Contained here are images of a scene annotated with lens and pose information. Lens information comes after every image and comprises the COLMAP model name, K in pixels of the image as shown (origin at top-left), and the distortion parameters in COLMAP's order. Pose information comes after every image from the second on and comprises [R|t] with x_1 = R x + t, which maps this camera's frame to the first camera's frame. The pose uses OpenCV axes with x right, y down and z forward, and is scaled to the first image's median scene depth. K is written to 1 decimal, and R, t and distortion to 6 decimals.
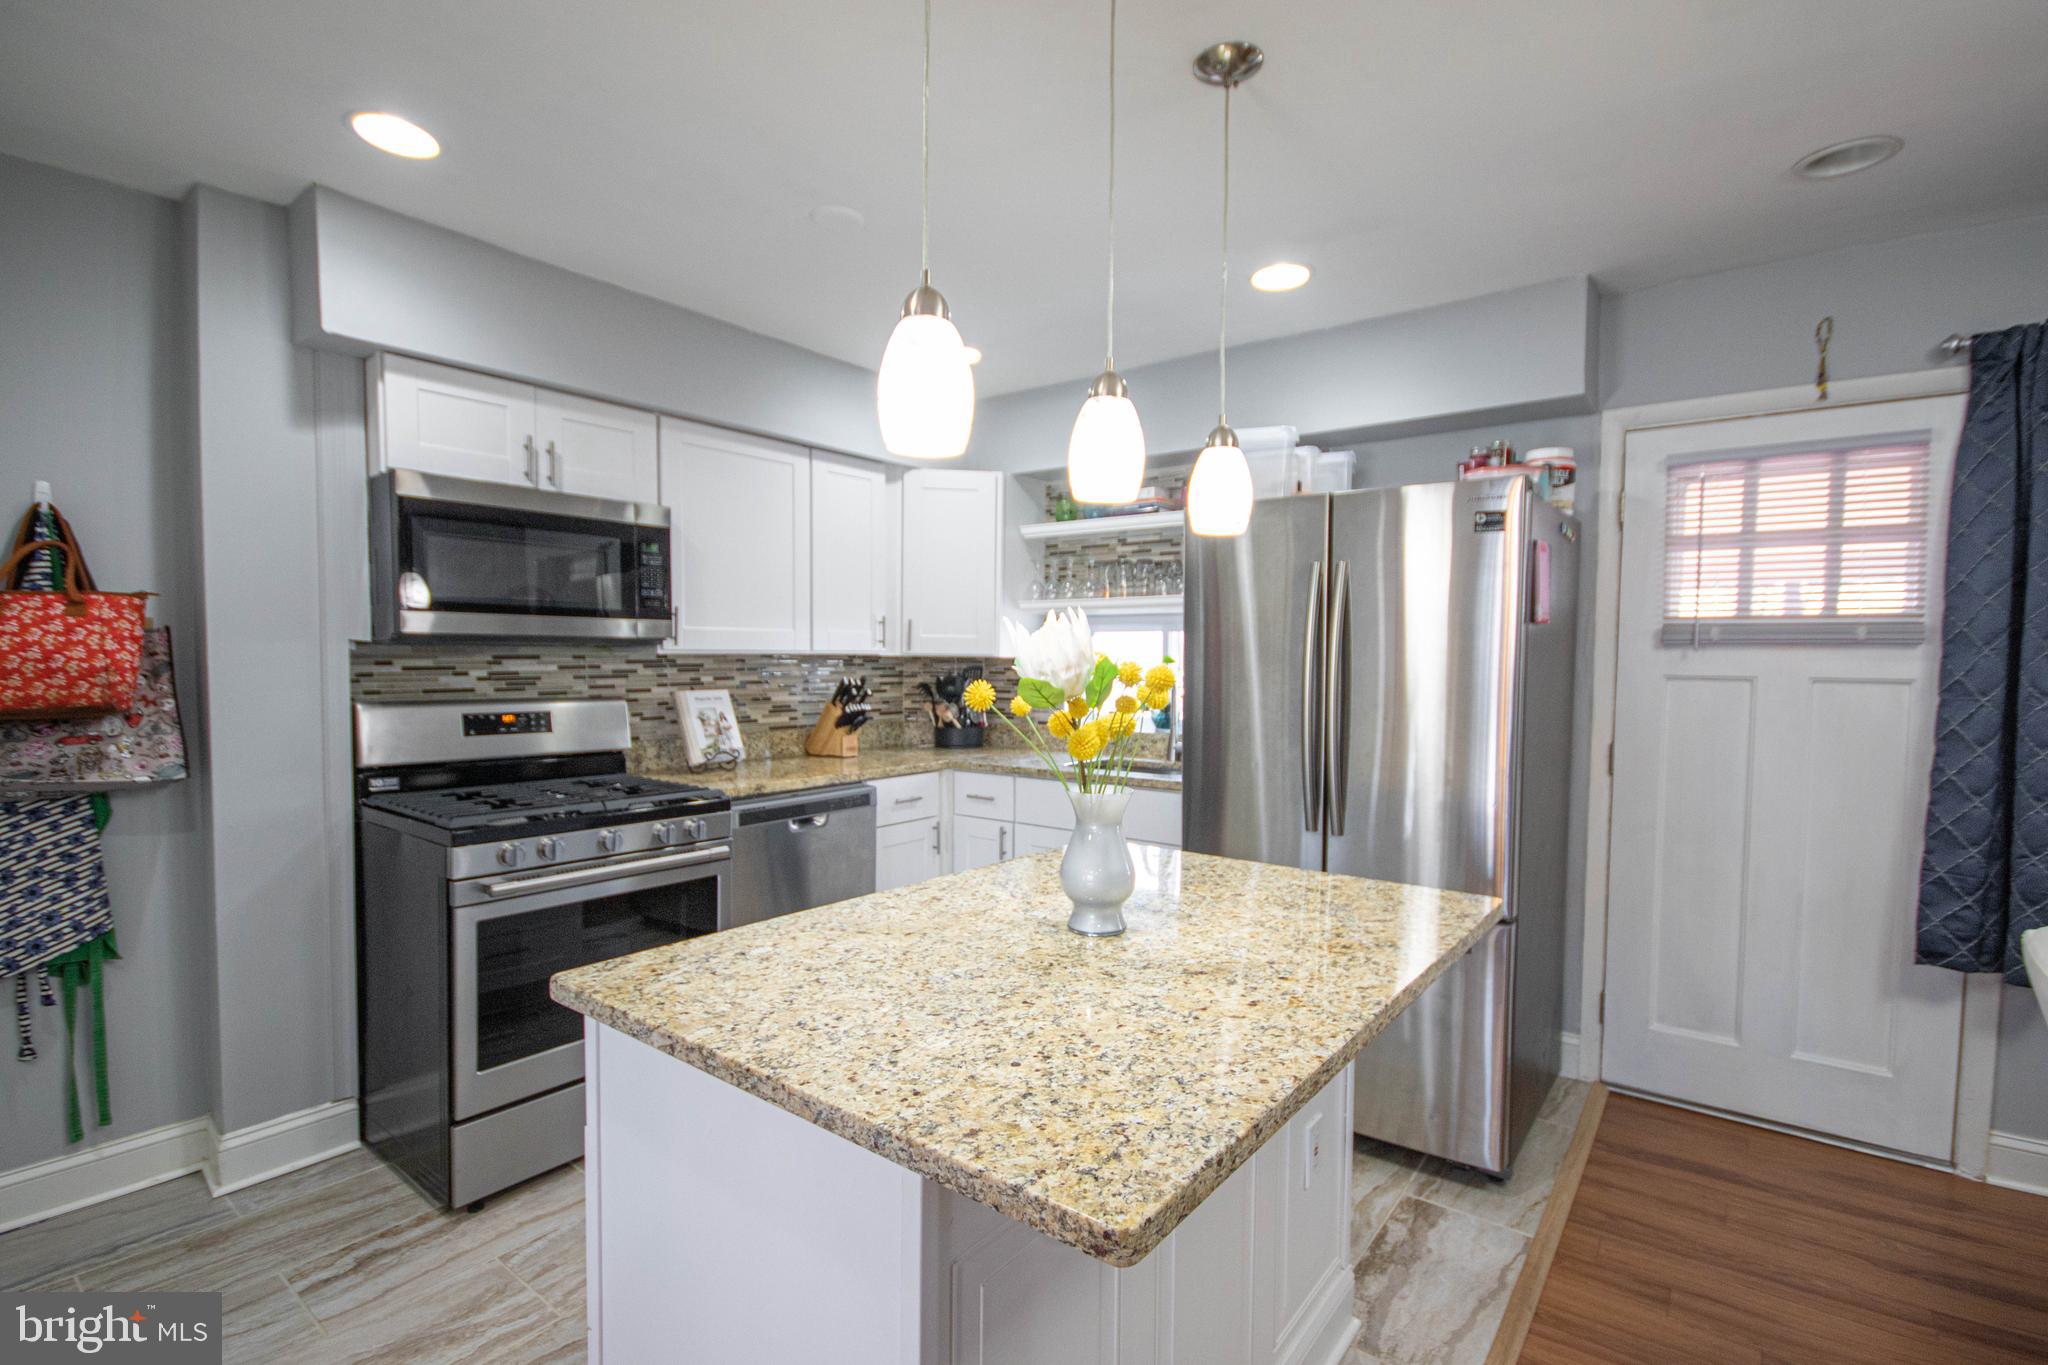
lens RADIAL K [[951.4, 0, 1032.5], [0, 951.4, 704.1], [0, 0, 1]] dist [0.004028, -0.007029]
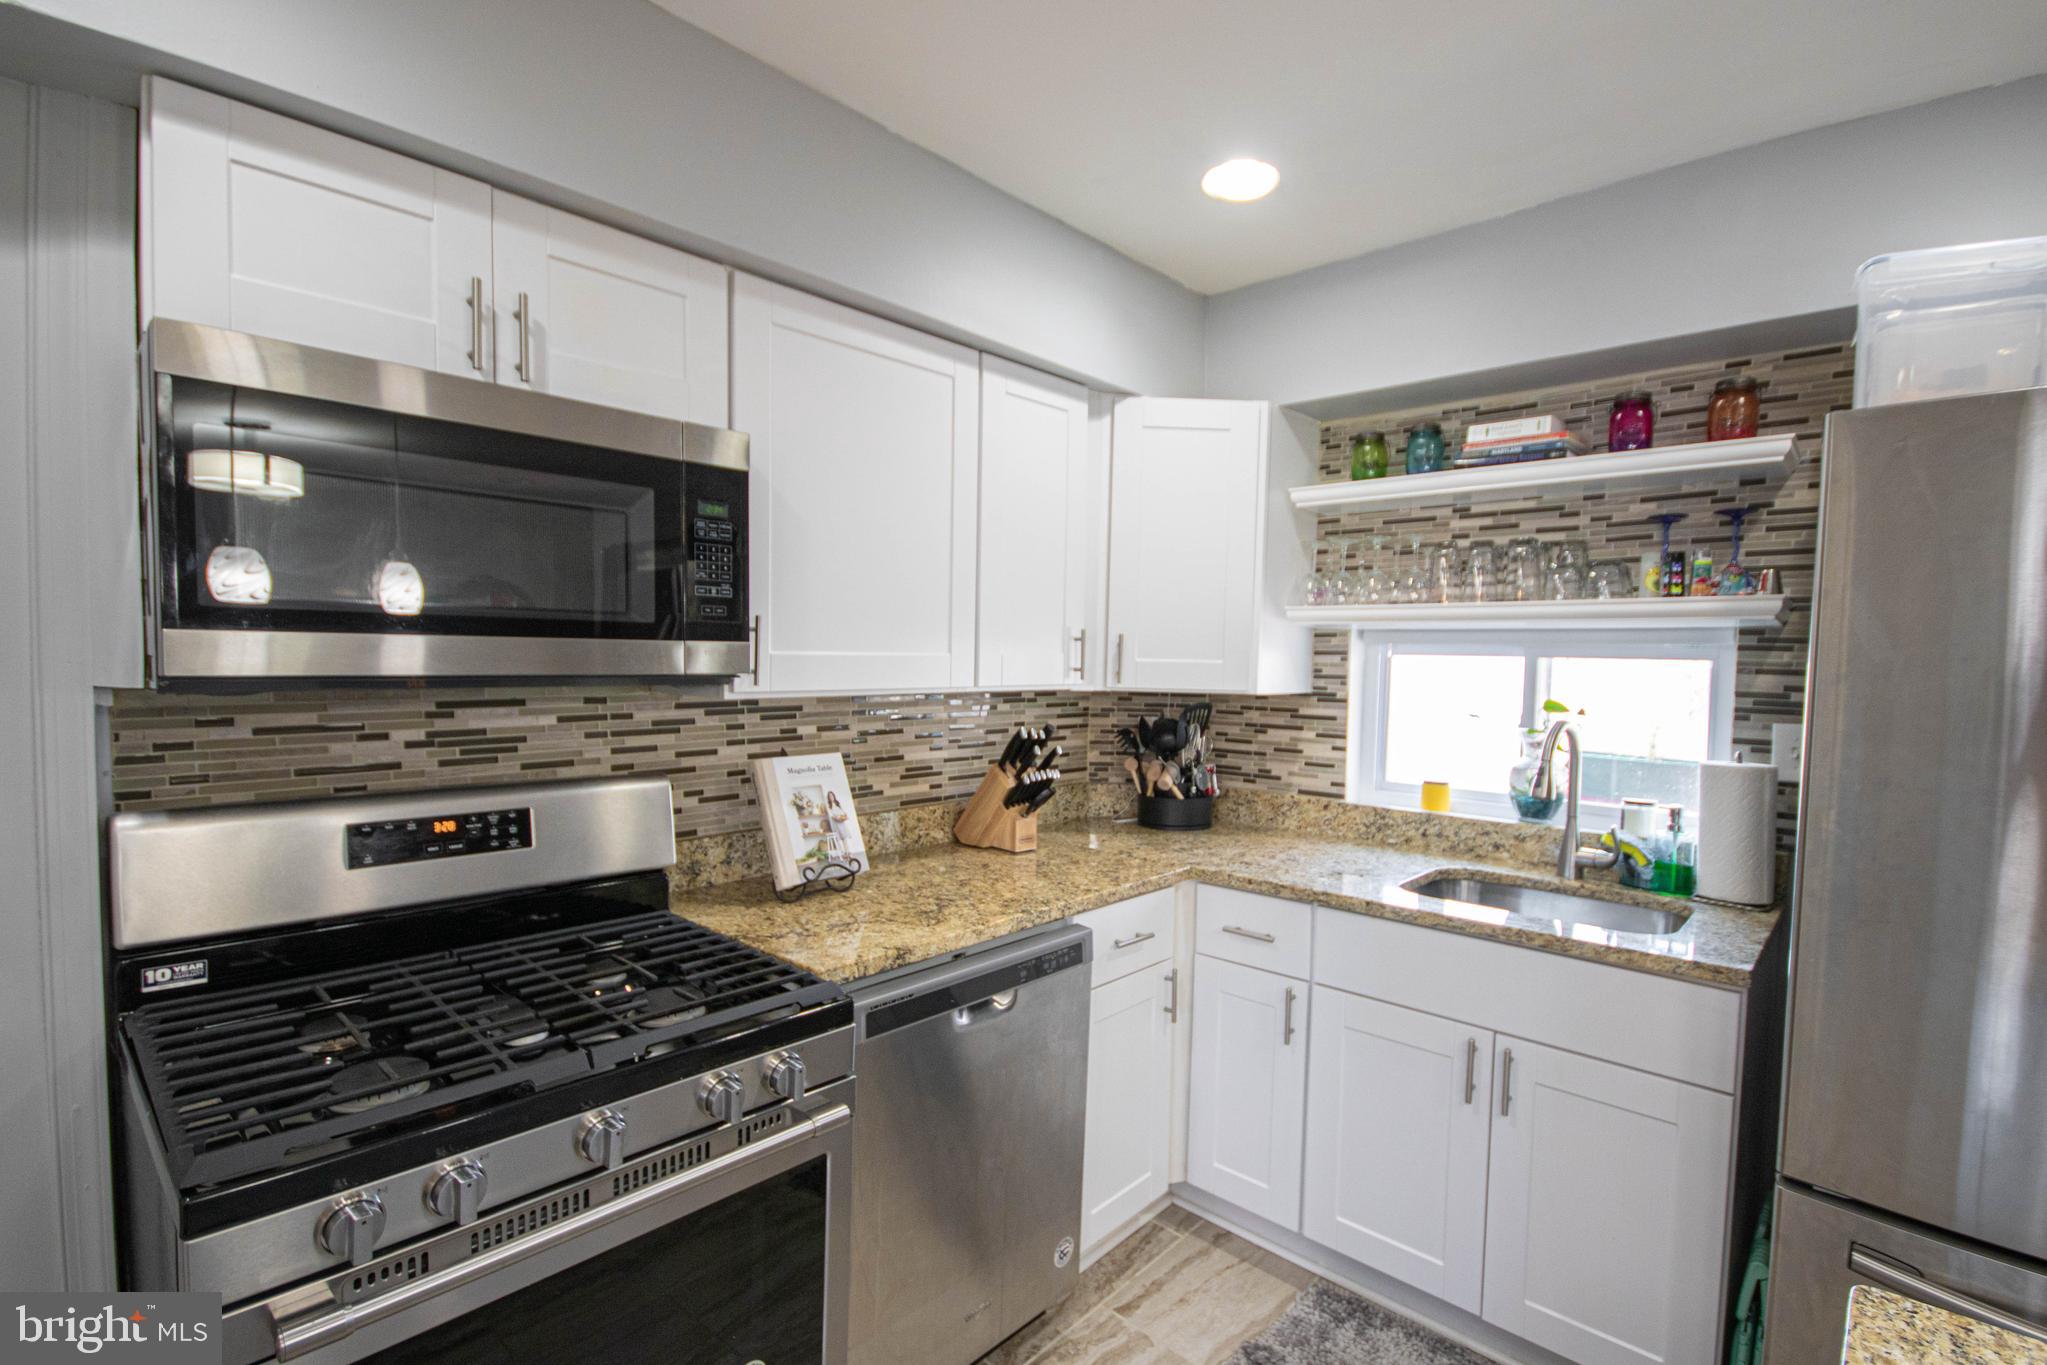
lens RADIAL K [[951.0, 0, 1032.3], [0, 951.0, 705.9], [0, 0, 1]] dist [0.004028, -0.007029]
pose [[0.995929, 0.015846, -0.088738, -0.182789], [-0.015450, 0.999867, 0.005144, -0.061462], [0.088808, -0.003752, 0.996042, 0.512583]]
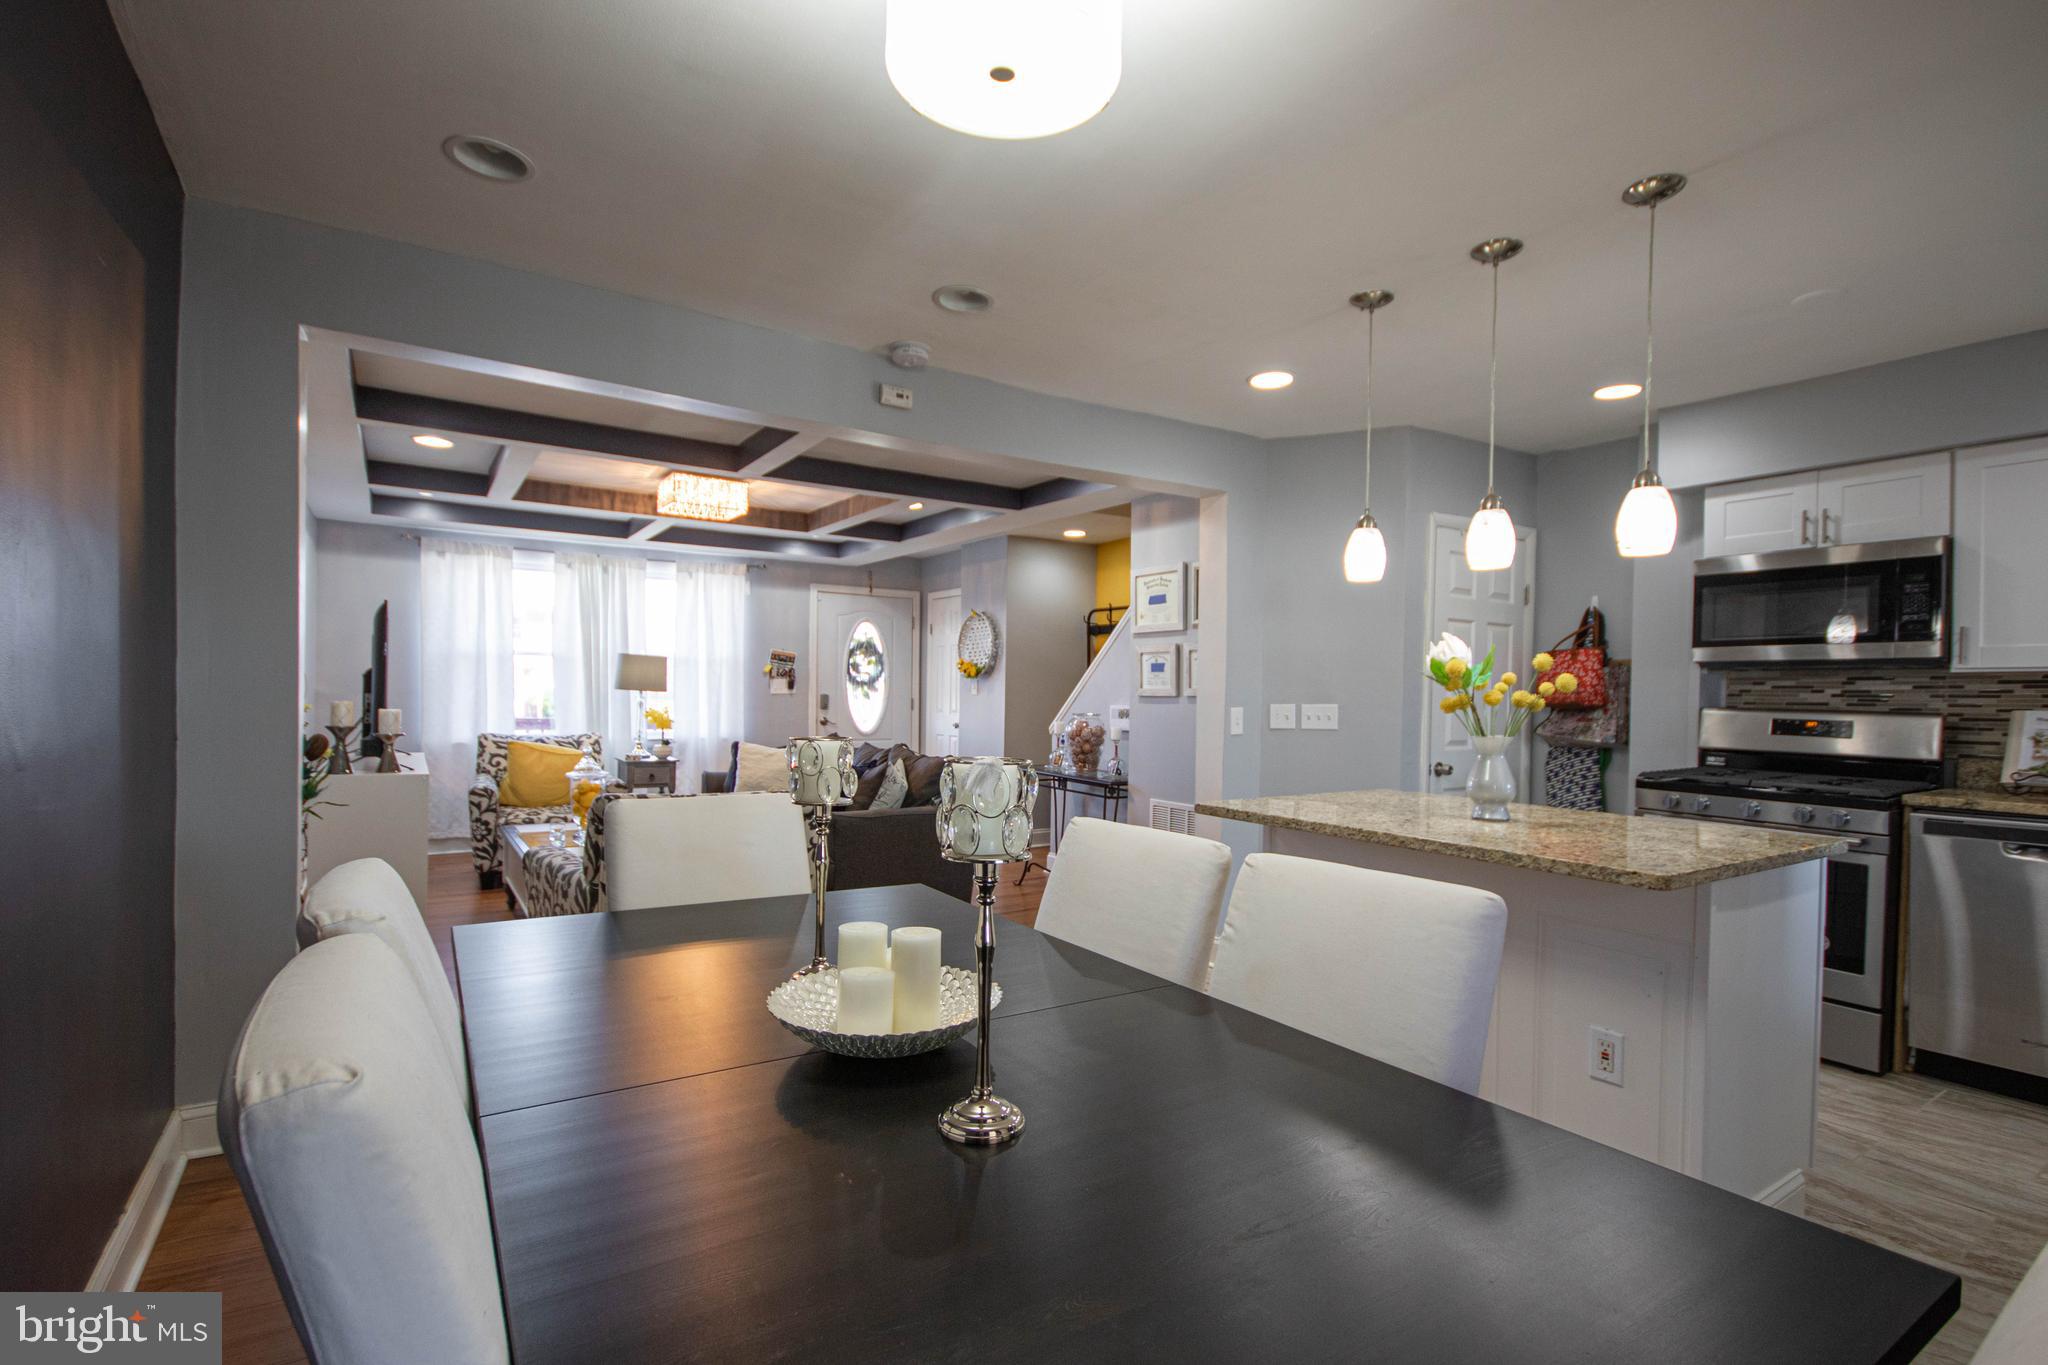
lens RADIAL K [[951.4, 0, 1029.6], [0, 951.4, 705.2], [0, 0, 1]] dist [0.004028, -0.007029]
pose [[-0.335501, 0.002055, -0.942038, 1.061946], [-0.061280, 0.997832, 0.024002, 0.023641], [0.940045, 0.065781, -0.334648, 0.436362]]
